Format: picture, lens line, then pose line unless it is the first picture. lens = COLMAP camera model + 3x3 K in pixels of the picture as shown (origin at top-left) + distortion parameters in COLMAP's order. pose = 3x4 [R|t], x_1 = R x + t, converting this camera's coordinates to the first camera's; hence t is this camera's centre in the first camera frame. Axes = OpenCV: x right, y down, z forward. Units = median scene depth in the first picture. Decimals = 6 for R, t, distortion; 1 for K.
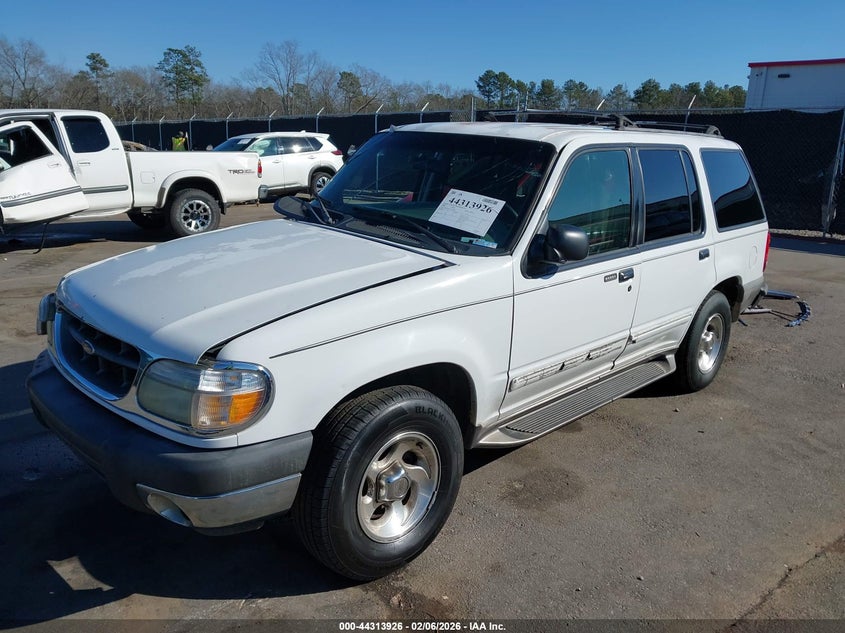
lens RADIAL K [[692.9, 0, 422.5], [0, 692.9, 316.5], [0, 0, 1]] dist [0.084583, -0.185417]
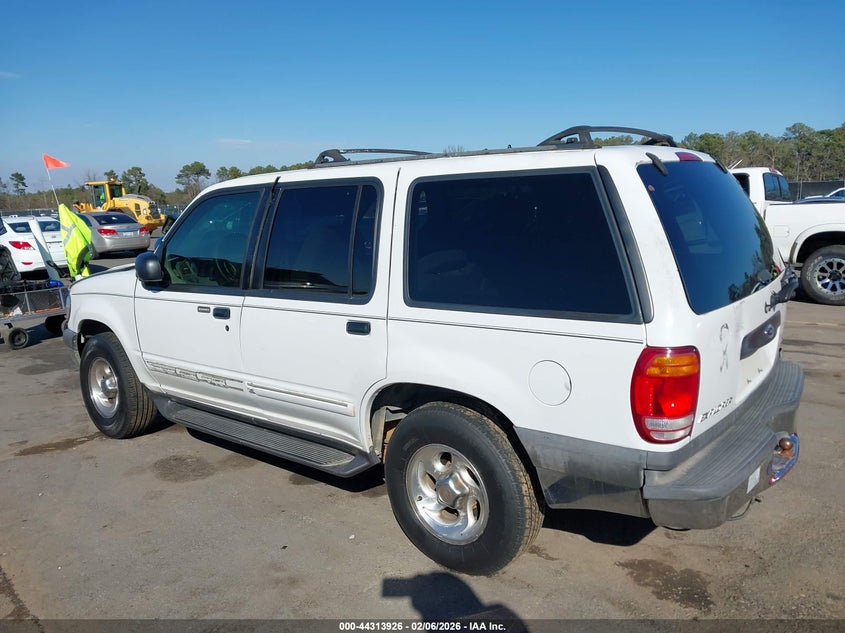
lens RADIAL K [[692.9, 0, 422.5], [0, 692.9, 316.5], [0, 0, 1]] dist [0.084583, -0.185417]
pose [[0.053882, 0.126866, -0.990455, 1.246035], [-0.210424, 0.971065, 0.112936, -0.218757], [0.976124, 0.202330, 0.079018, 1.137030]]
